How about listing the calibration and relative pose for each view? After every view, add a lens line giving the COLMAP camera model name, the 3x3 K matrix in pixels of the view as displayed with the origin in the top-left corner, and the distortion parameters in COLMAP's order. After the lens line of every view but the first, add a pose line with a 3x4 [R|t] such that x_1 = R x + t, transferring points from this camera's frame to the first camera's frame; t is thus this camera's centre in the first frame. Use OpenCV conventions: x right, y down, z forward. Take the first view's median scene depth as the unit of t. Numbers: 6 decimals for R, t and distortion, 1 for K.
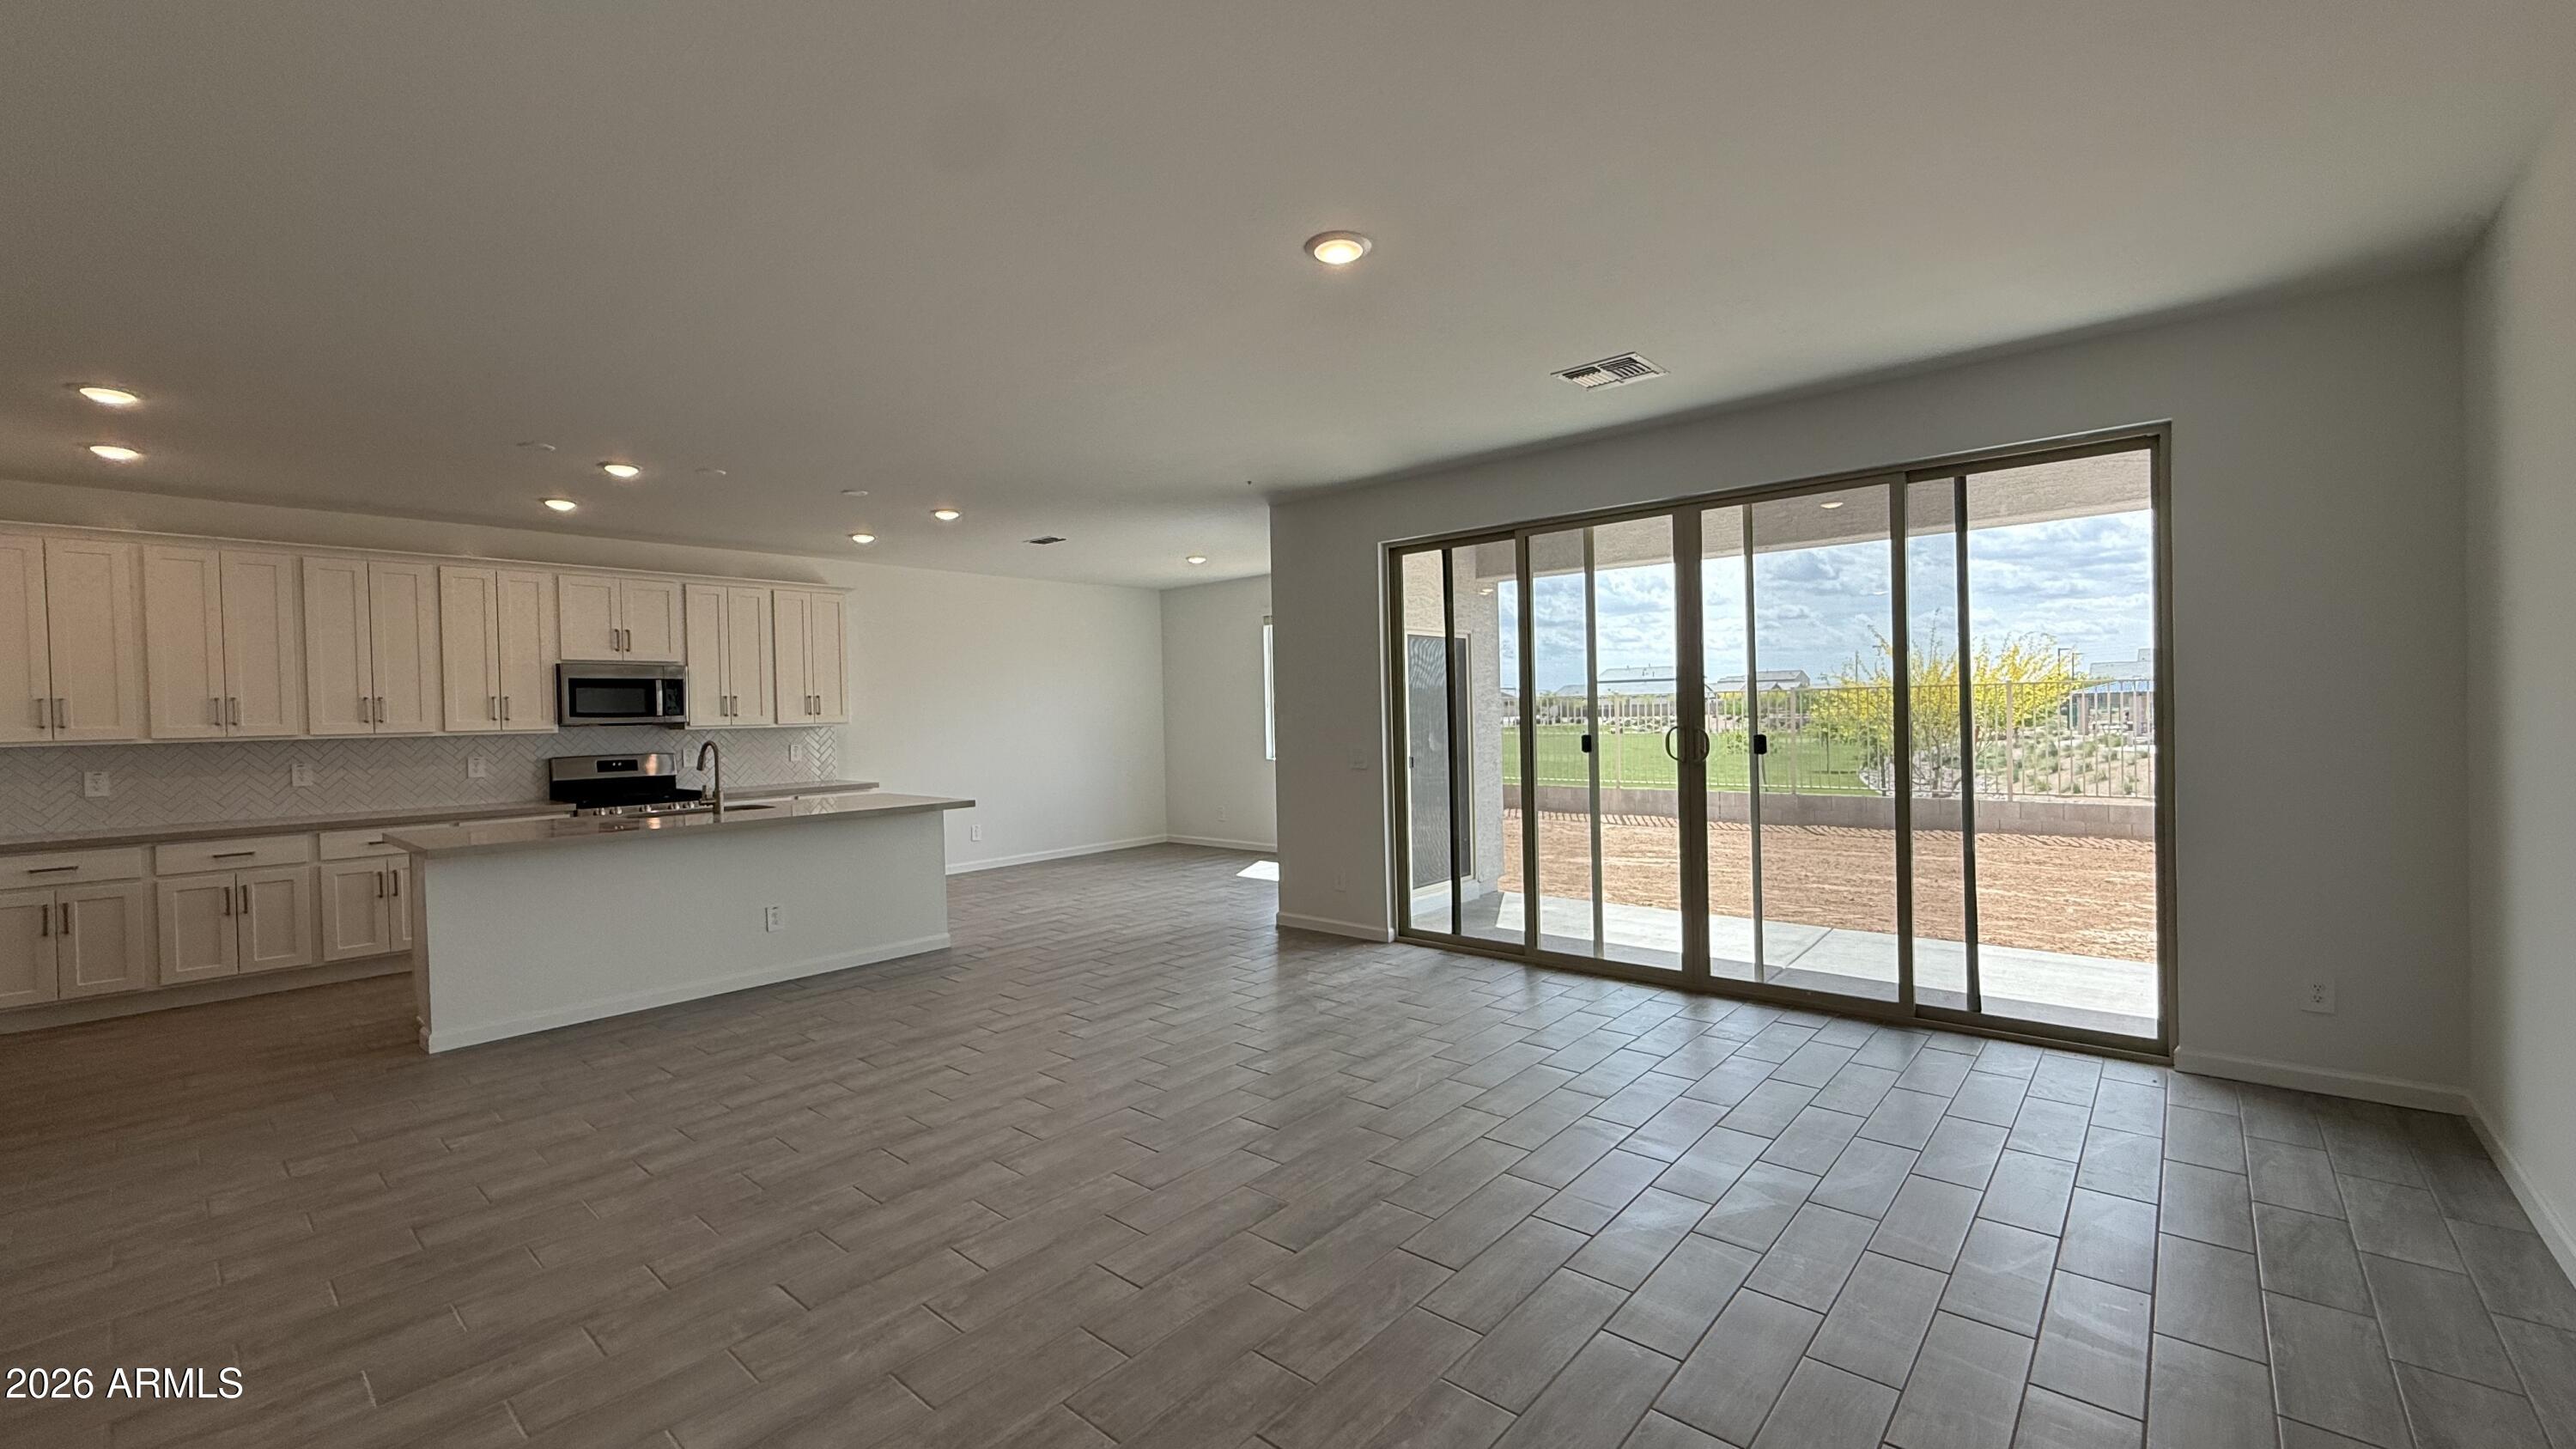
lens RADIAL K [[1015.4, 0, 1290.0], [0, 1015.4, 724.4], [0, 0, 1]] dist [-0.002096, -0.000300]
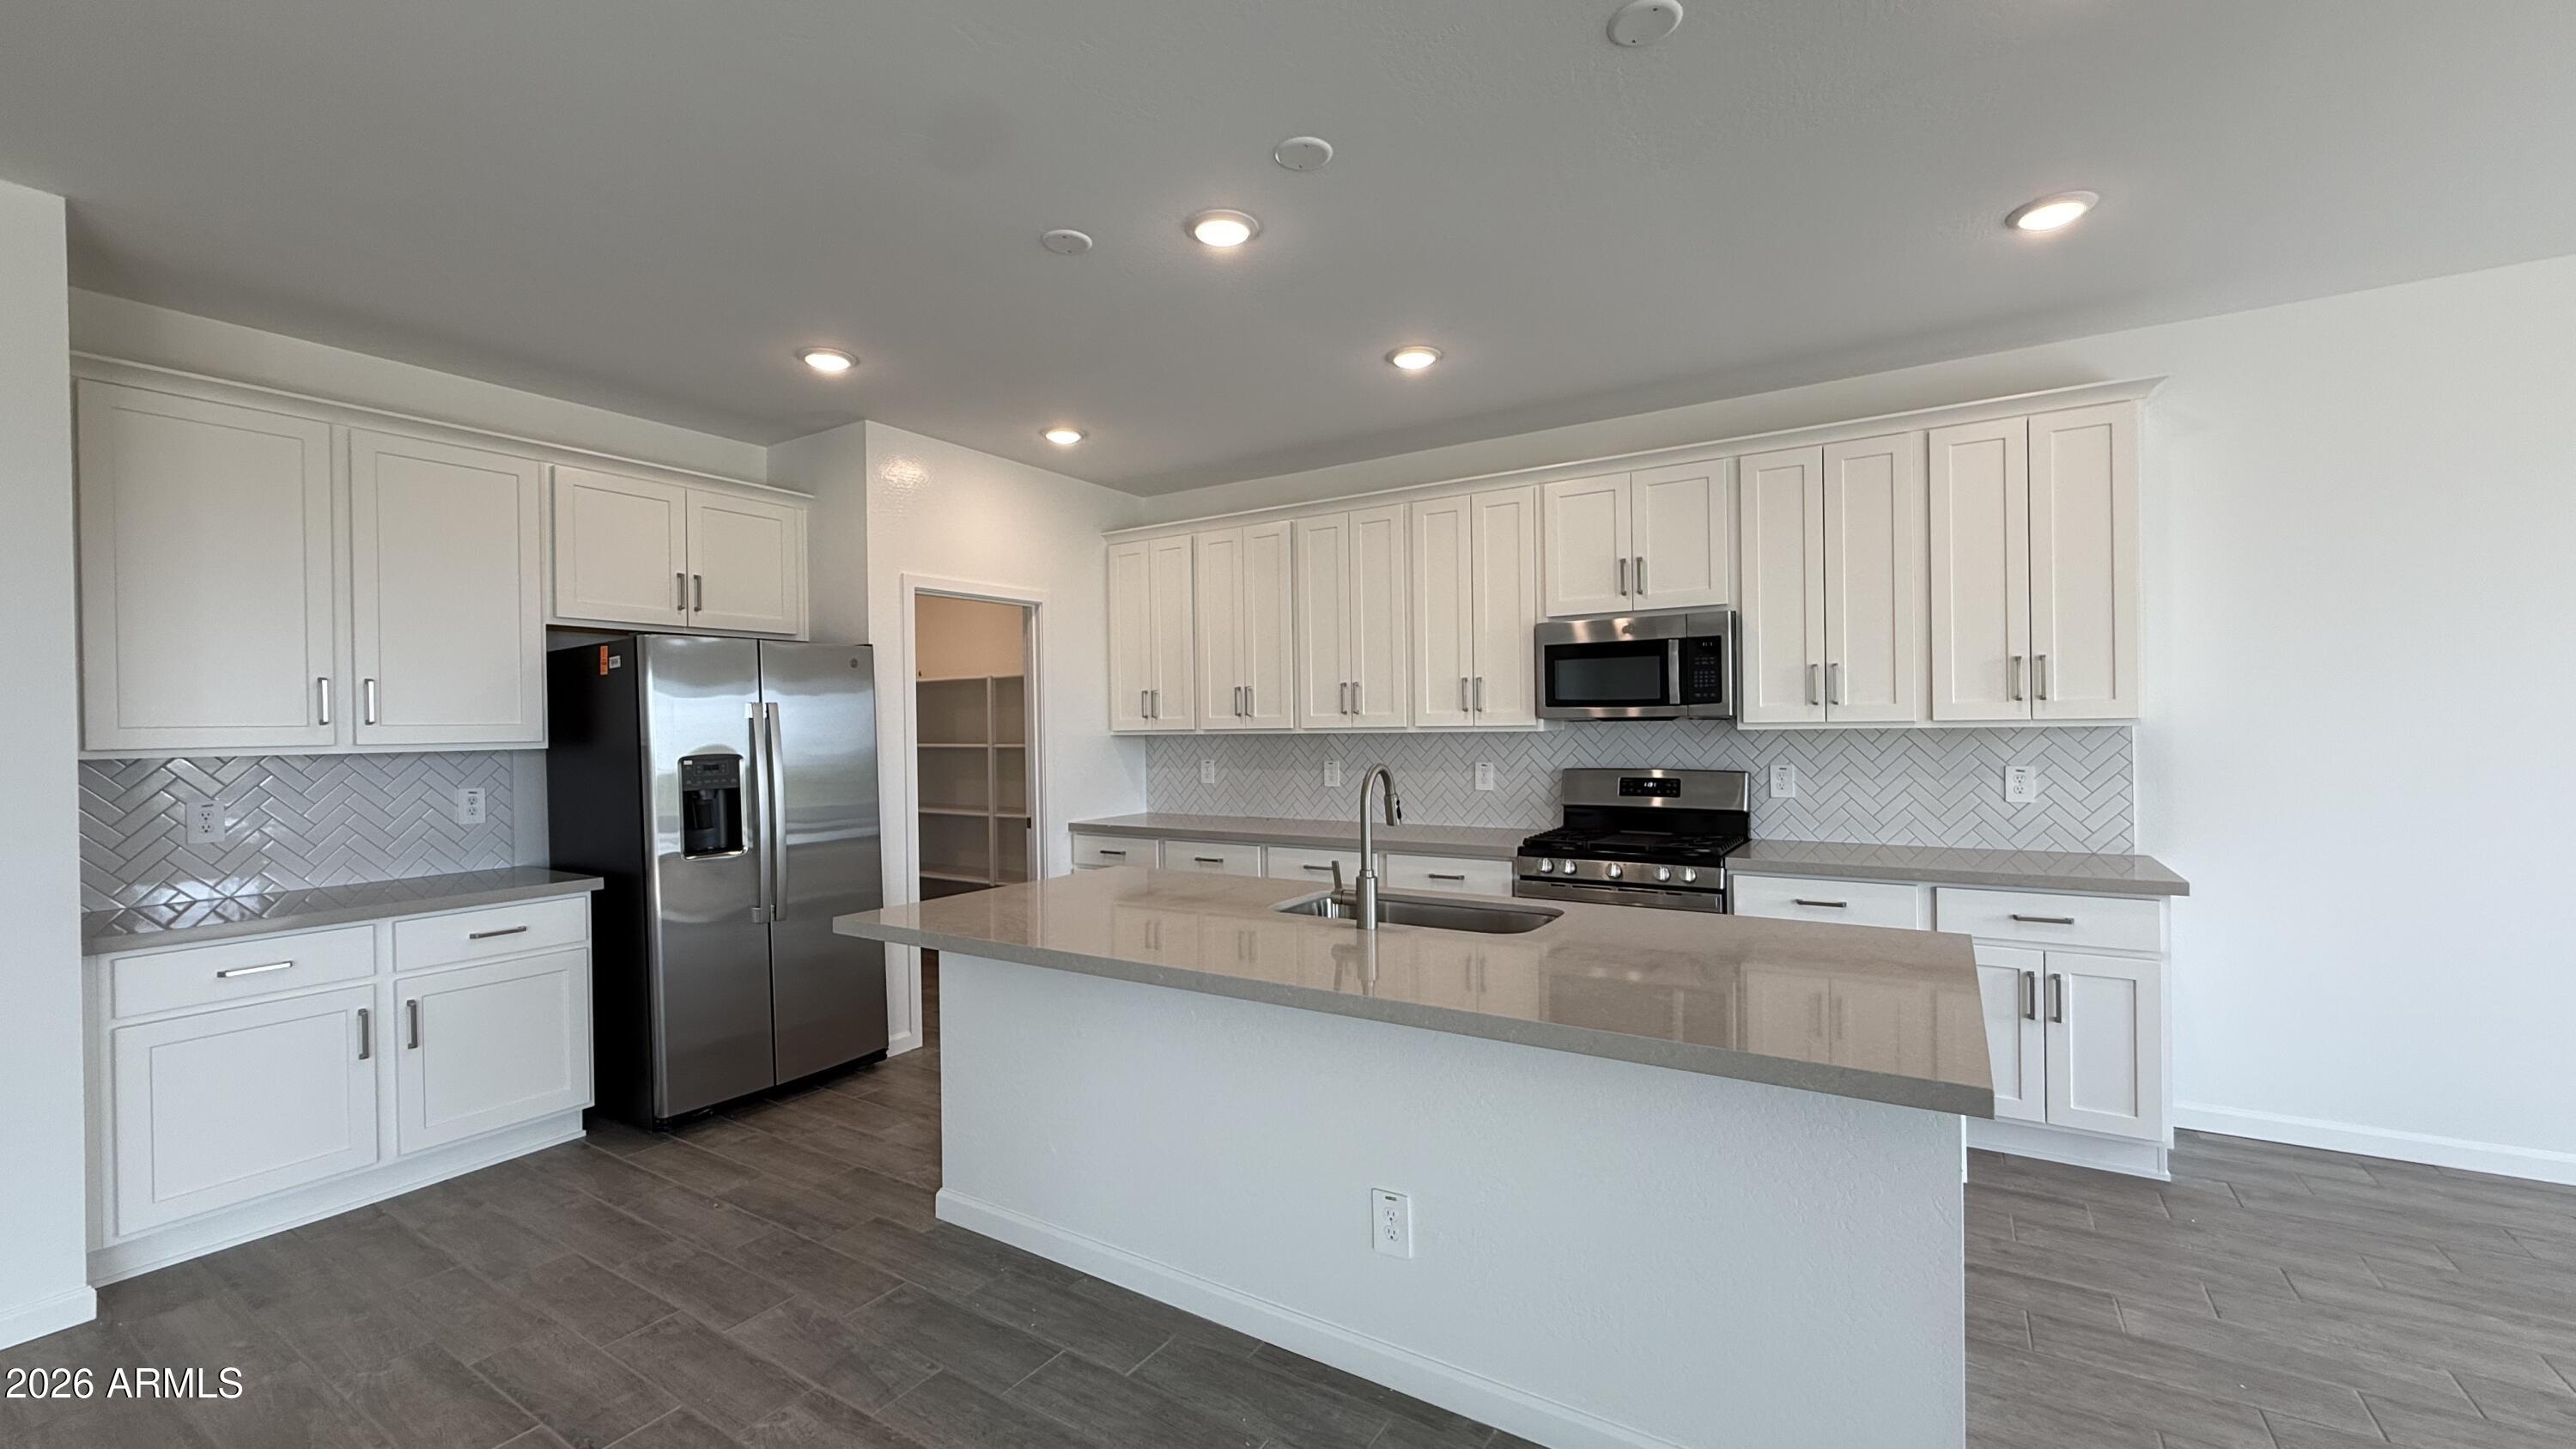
lens RADIAL K [[1015.4, 0, 1282.4], [0, 1015.4, 733.6], [0, 0, 1]] dist [-0.002096, -0.000300]
pose [[0.148593, 0.028077, -0.988500, -0.106417], [-0.001095, 0.999601, 0.028228, -0.008204], [0.988898, -0.003112, 0.148565, 0.739078]]
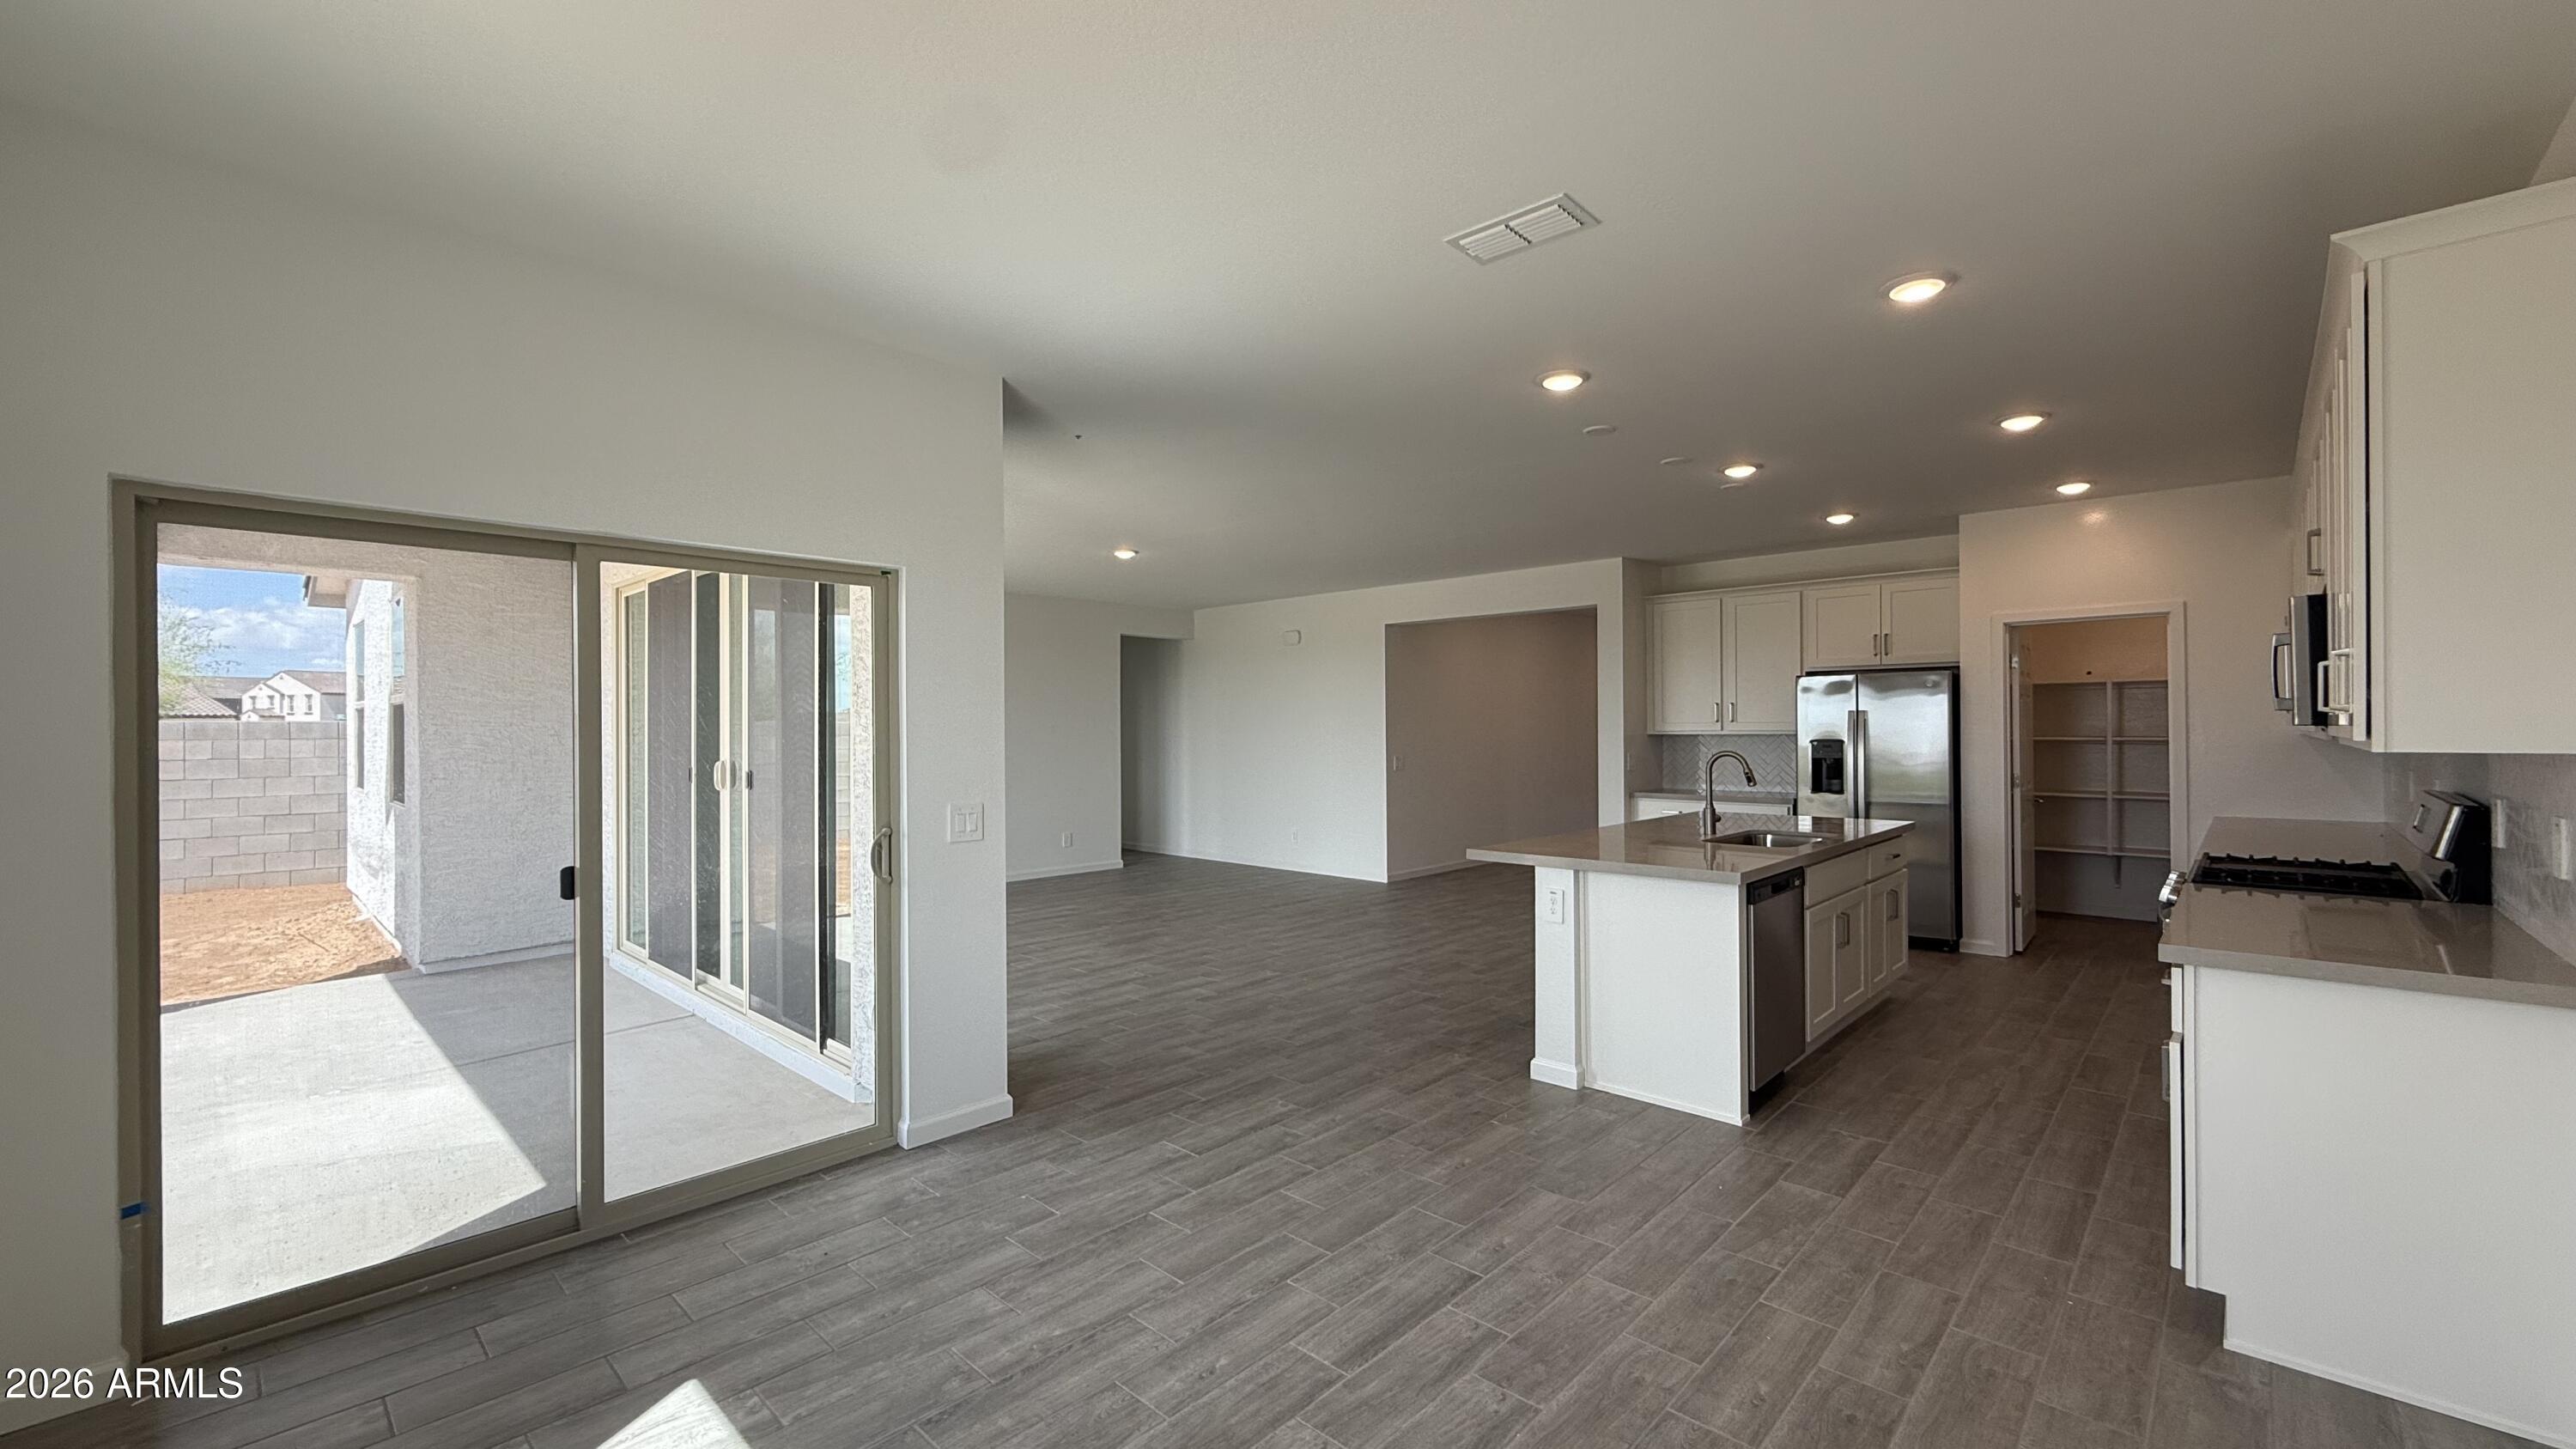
lens RADIAL K [[1015.4, 0, 1283.3], [0, 1015.4, 724.0], [0, 0, 1]] dist [-0.002096, -0.000300]
pose [[-0.998931, 0.036045, 0.028943, -0.174920], [0.036302, 0.999306, 0.008388, -0.021921], [-0.028620, 0.009429, -0.999546, 1.449837]]
